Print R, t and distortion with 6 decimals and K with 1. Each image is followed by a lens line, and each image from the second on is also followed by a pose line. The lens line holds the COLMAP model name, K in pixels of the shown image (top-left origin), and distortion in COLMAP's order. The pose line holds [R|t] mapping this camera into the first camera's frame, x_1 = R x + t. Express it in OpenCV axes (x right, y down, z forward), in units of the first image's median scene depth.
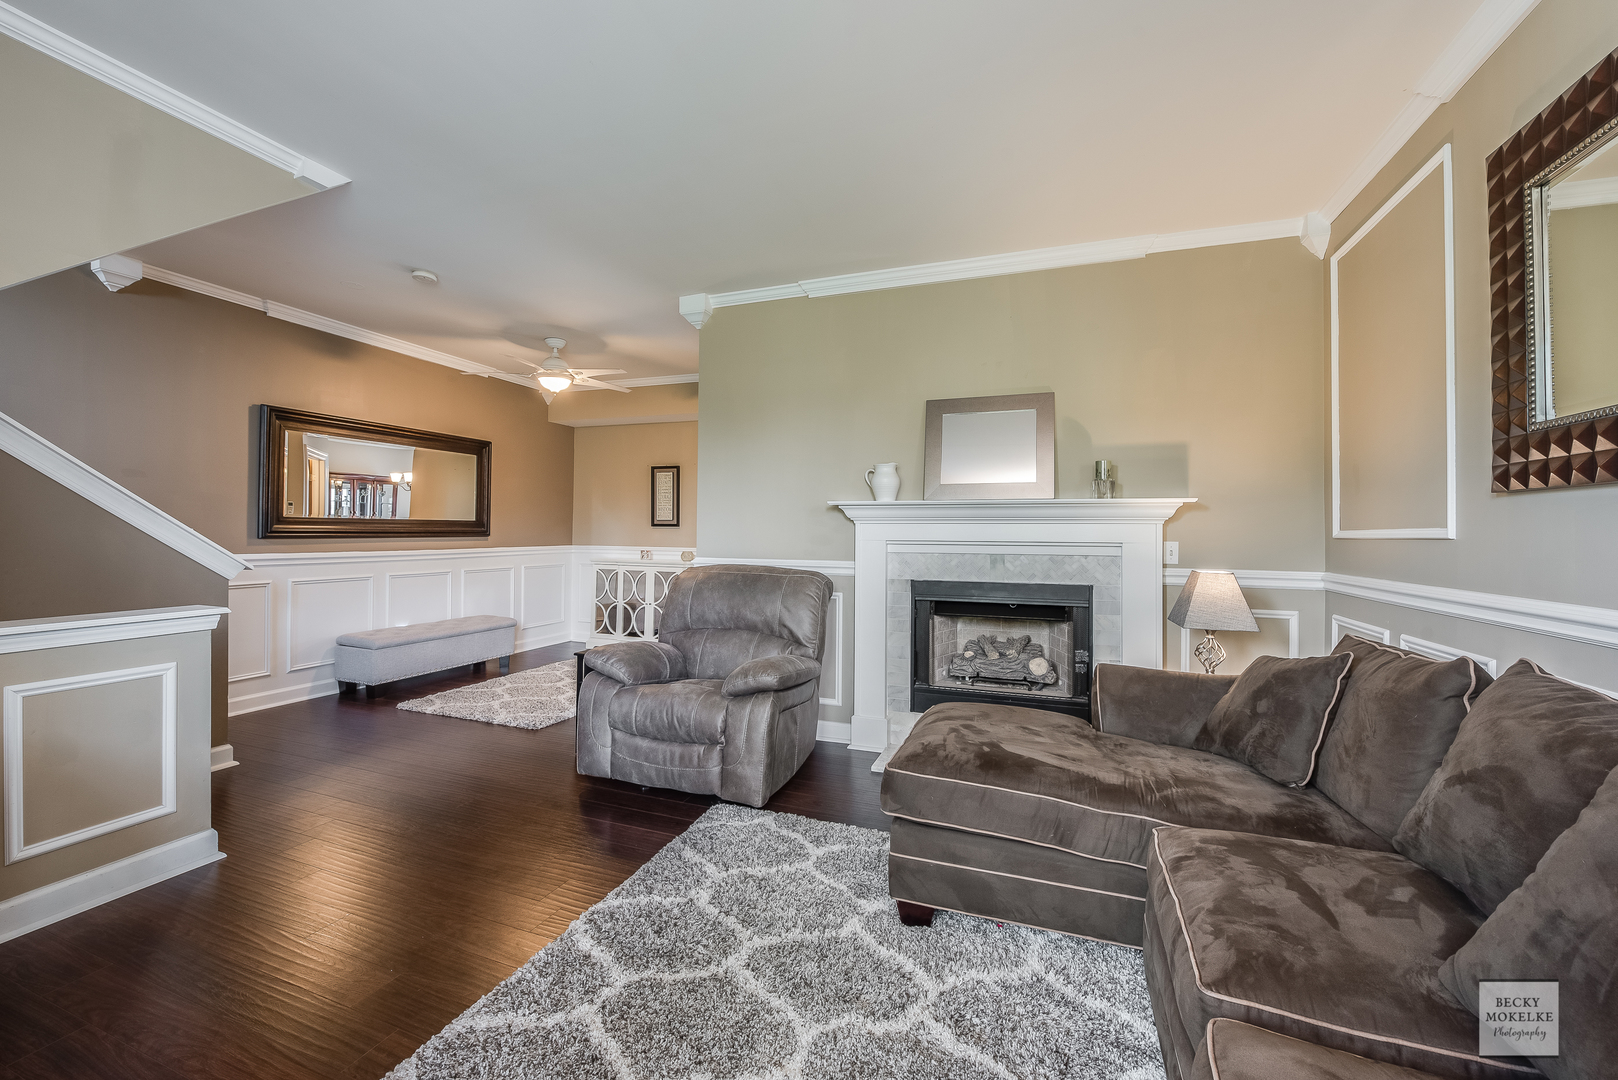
lens RADIAL K [[632.3, 0, 799.6], [0, 632.3, 528.1], [0, 0, 1]] dist [-0.005954, -0.001043]
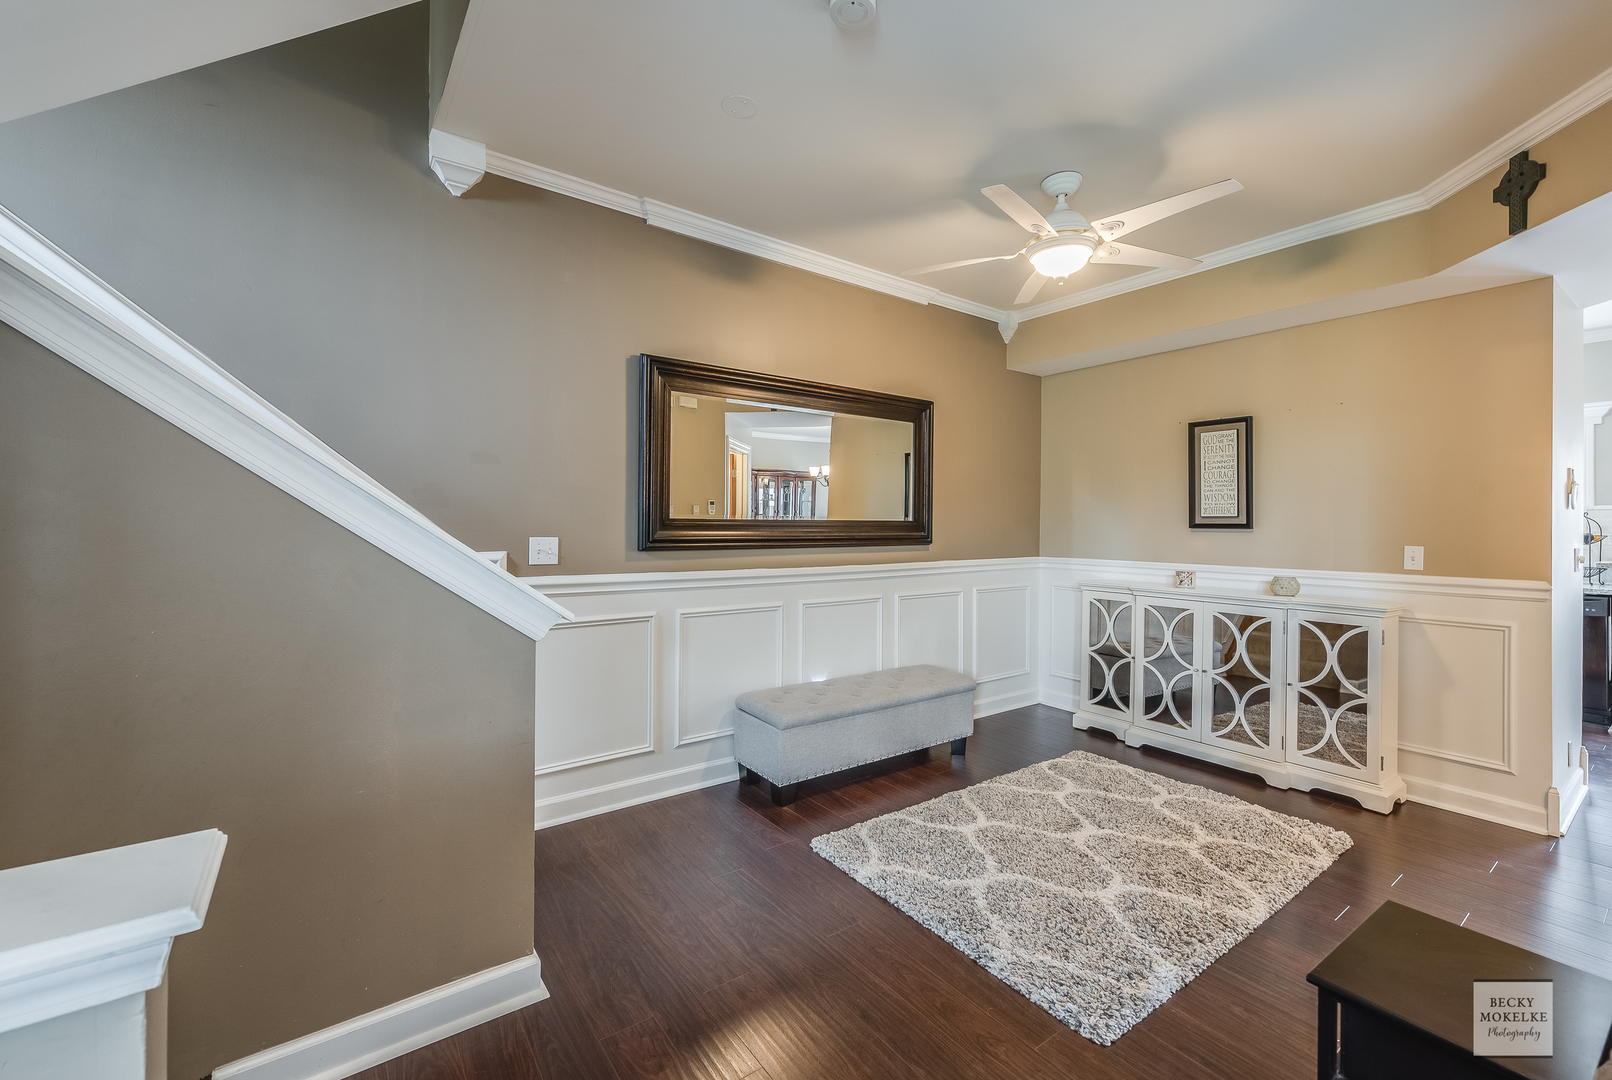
lens RADIAL K [[630.0, 0, 815.6], [0, 630.0, 522.9], [0, 0, 1]] dist [-0.005954, -0.001043]
pose [[0.840263, -0.005350, -0.542153, -0.223968], [0.004646, 0.999986, -0.002667, -0.007840], [0.542159, -0.000277, 0.840276, 0.361719]]
